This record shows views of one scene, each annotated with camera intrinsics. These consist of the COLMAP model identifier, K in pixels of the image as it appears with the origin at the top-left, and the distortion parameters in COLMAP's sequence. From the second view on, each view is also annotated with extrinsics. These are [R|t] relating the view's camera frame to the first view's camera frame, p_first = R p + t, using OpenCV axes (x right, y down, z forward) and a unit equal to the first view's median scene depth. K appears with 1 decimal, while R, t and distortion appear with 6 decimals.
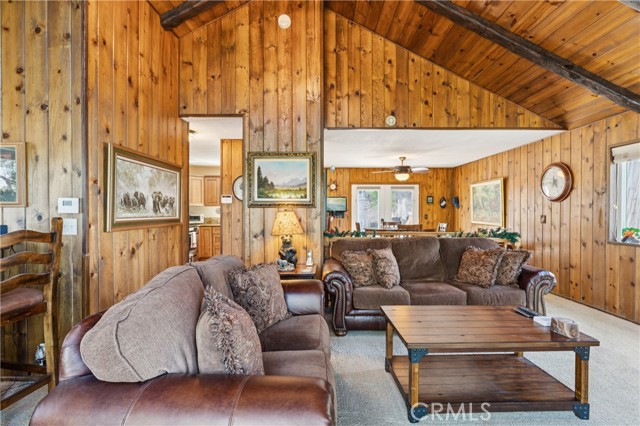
lens RADIAL K [[291.8, 0, 315.0], [0, 291.8, 213.6], [0, 0, 1]] dist [-0.001283, 0.001112]
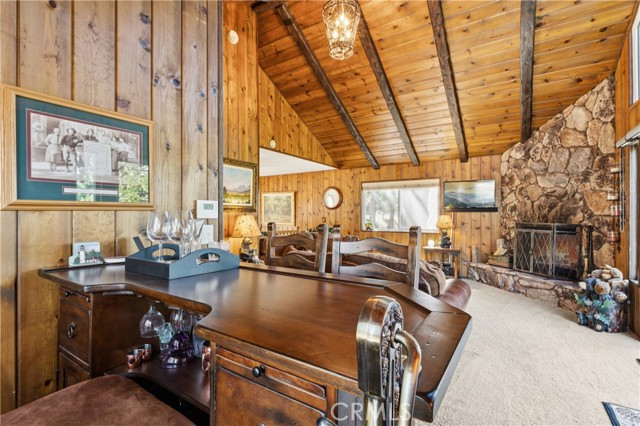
lens RADIAL K [[291.8, 0, 322.6], [0, 291.8, 213.1], [0, 0, 1]] dist [-0.001283, 0.001112]
pose [[0.540766, 0.004637, 0.841160, -0.739098], [0.004682, 0.999953, -0.008523, -0.004412], [-0.841160, 0.008547, 0.540719, 0.138392]]
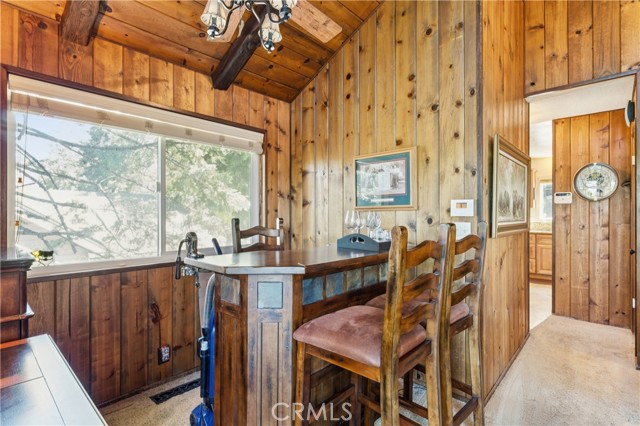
lens RADIAL K [[314.5, 0, 318.5], [0, 314.5, 211.1], [0, 0, 1]] dist [-0.000509, 0.001339]
pose [[0.749765, -0.006876, -0.661669, -0.283883], [-0.005353, 0.999850, -0.016456, 0.000576], [0.661683, 0.015880, 0.749616, -0.022159]]
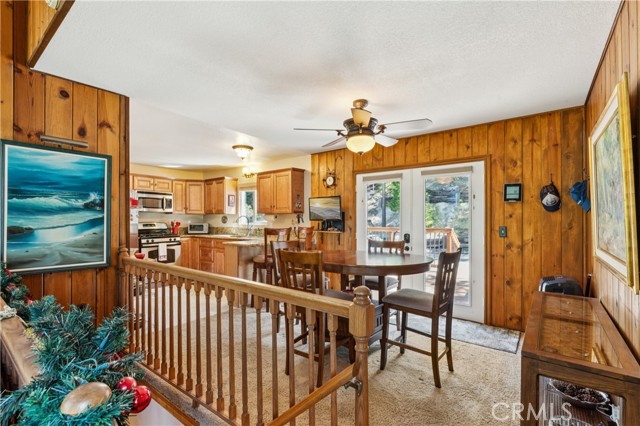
lens RADIAL K [[291.8, 0, 319.3], [0, 291.8, 218.4], [0, 0, 1]] dist [-0.001283, 0.001112]
pose [[0.802554, -0.004184, -0.596565, 0.830704], [-0.002892, 0.999936, -0.010904, -0.006962], [0.596573, 0.010476, 0.802491, 0.947644]]
